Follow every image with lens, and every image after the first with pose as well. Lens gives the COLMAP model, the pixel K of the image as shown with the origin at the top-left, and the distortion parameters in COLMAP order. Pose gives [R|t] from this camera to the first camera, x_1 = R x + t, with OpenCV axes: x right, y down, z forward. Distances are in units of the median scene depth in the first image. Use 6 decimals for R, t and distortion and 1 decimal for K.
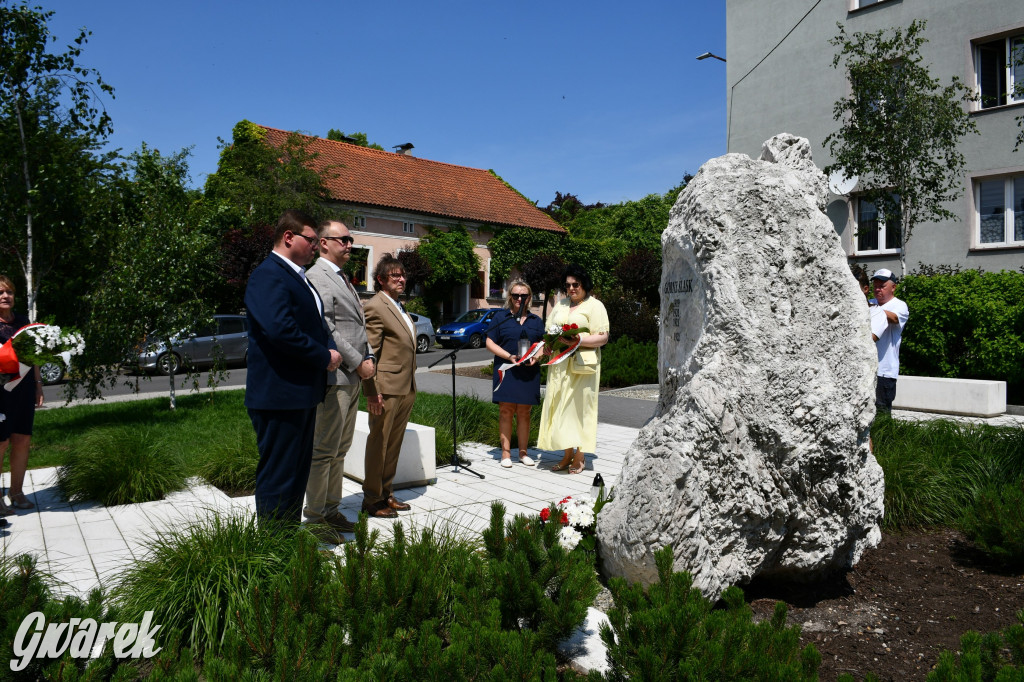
lens RADIAL K [[772.3, 0, 524.9], [0, 772.3, 333.8], [0, 0, 1]] dist [-0.033007, -0.006066]
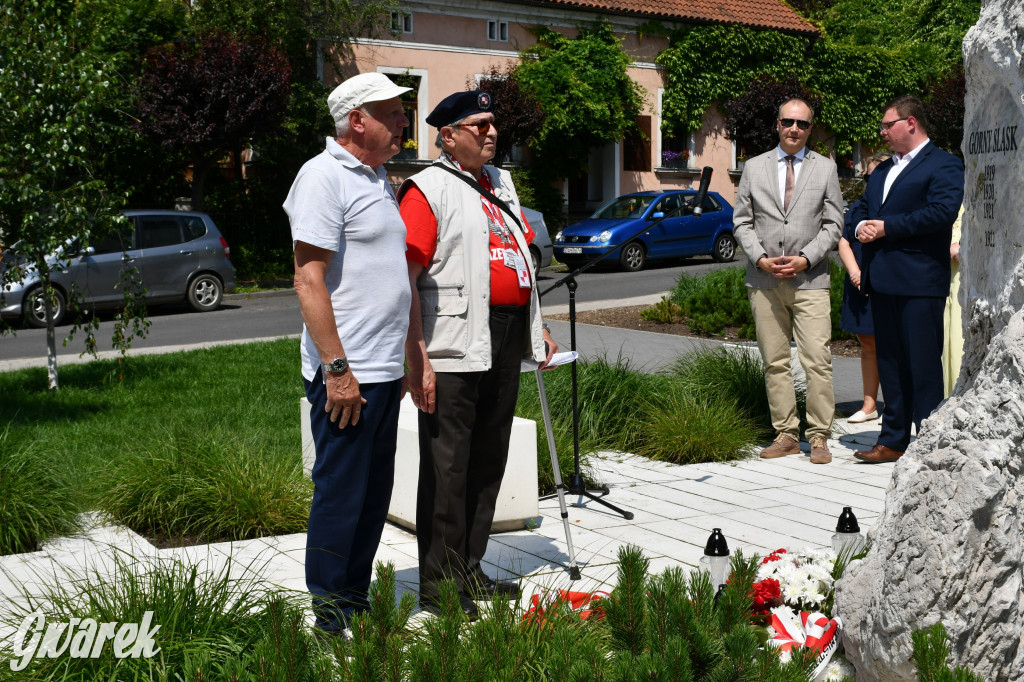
lens RADIAL K [[1559.0, 0, 546.5], [0, 1559.0, 321.0], [0, 0, 1]] dist [-0.028837, 0.010870]
pose [[0.992443, -0.004569, -0.122619, 0.036451], [0.010718, 0.998715, 0.049536, 0.004636], [0.122235, -0.050476, 0.991217, -0.070204]]
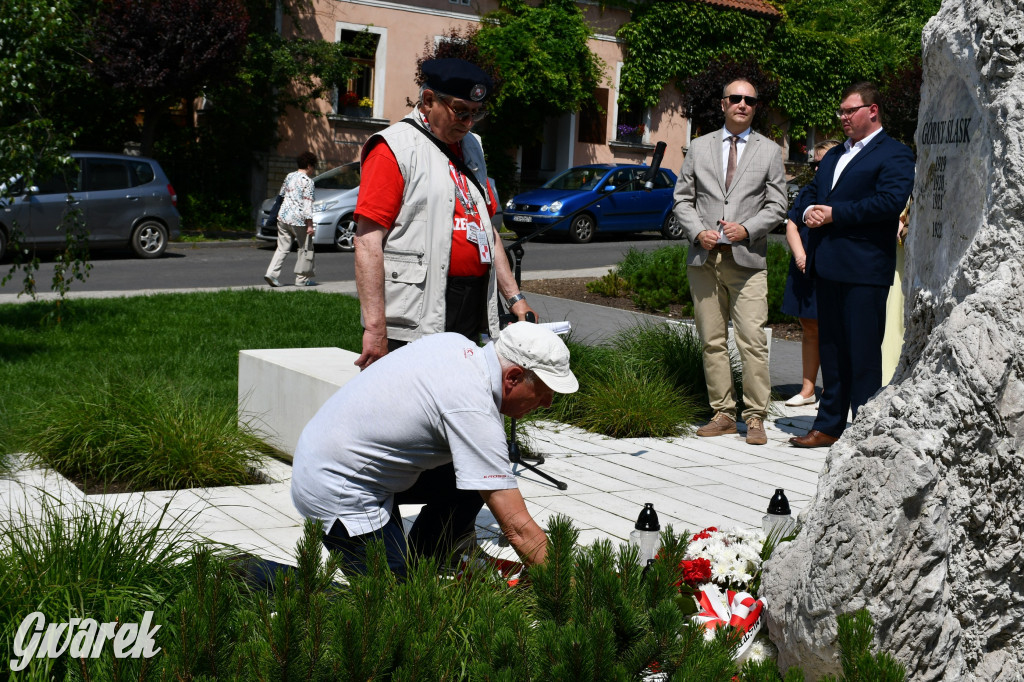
lens RADIAL K [[1559.0, 0, 546.5], [0, 1559.0, 321.0], [0, 0, 1]] dist [-0.028837, 0.010870]
pose [[0.994706, 0.054396, -0.087182, 0.037485], [-0.048451, 0.996445, 0.068914, 0.006458], [0.090620, -0.064325, 0.993806, -0.063211]]
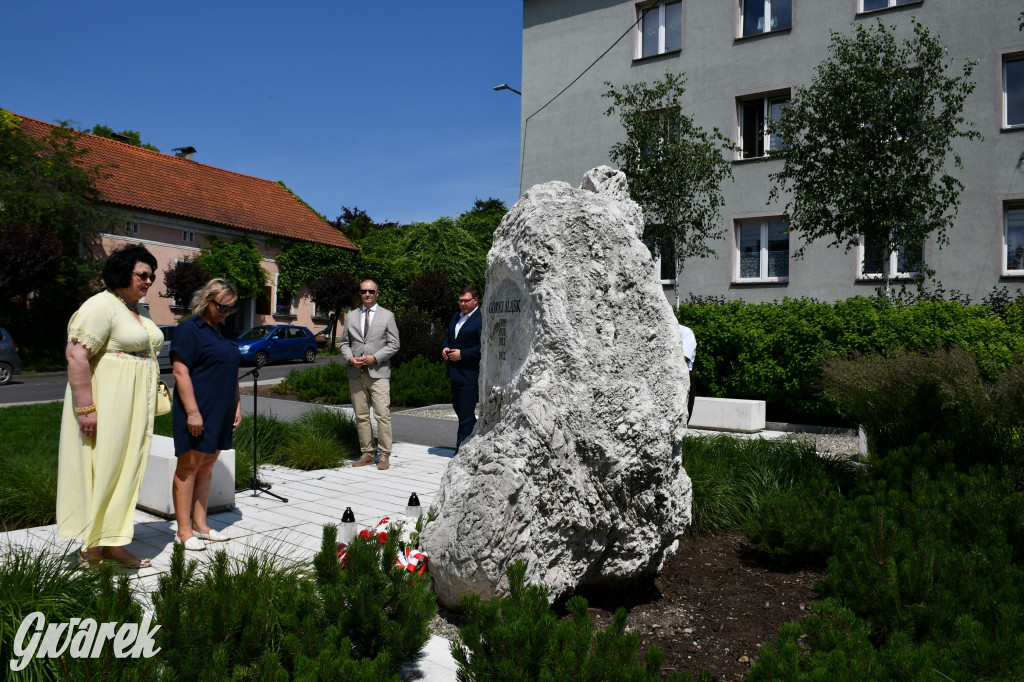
lens RADIAL K [[768.6, 0, 525.8], [0, 768.6, 336.7], [0, 0, 1]] dist [-0.035145, 0.005144]
pose [[0.962131, 0.021744, 0.271717, -0.058256], [-0.015538, 0.999567, -0.024973, 0.004378], [-0.272143, 0.019805, 0.962053, 0.013941]]
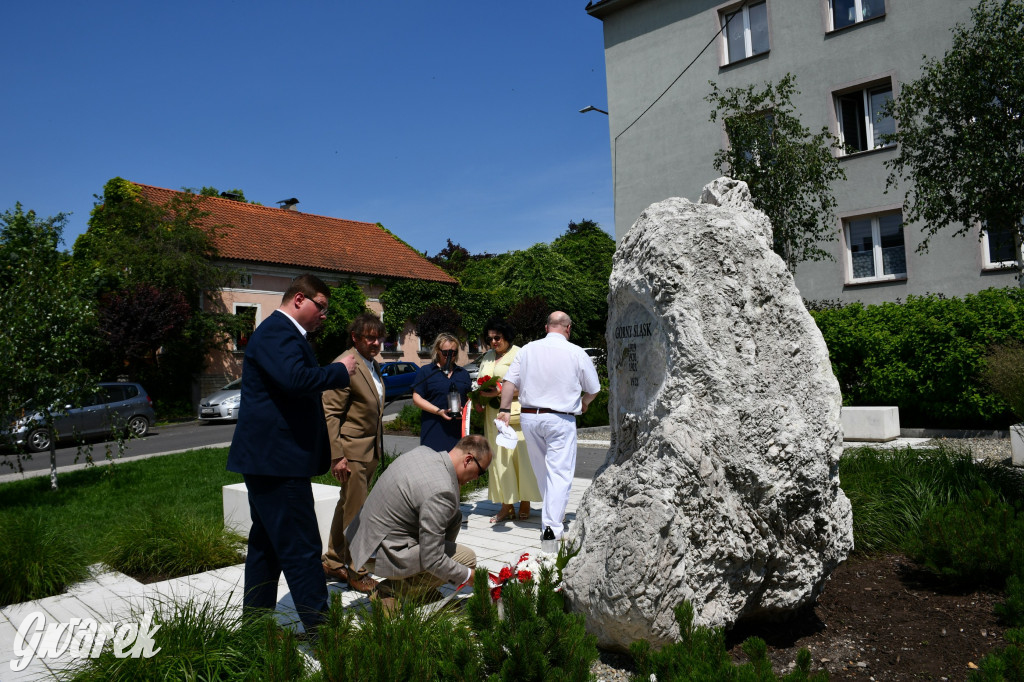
lens RADIAL K [[770.5, 0, 525.3], [0, 770.5, 334.6], [0, 0, 1]] dist [-0.032706, -0.003691]
pose [[0.988465, -0.044399, 0.144792, -0.095051], [0.053453, 0.996811, -0.059247, -0.006004], [-0.141700, 0.066303, 0.987687, 0.046442]]
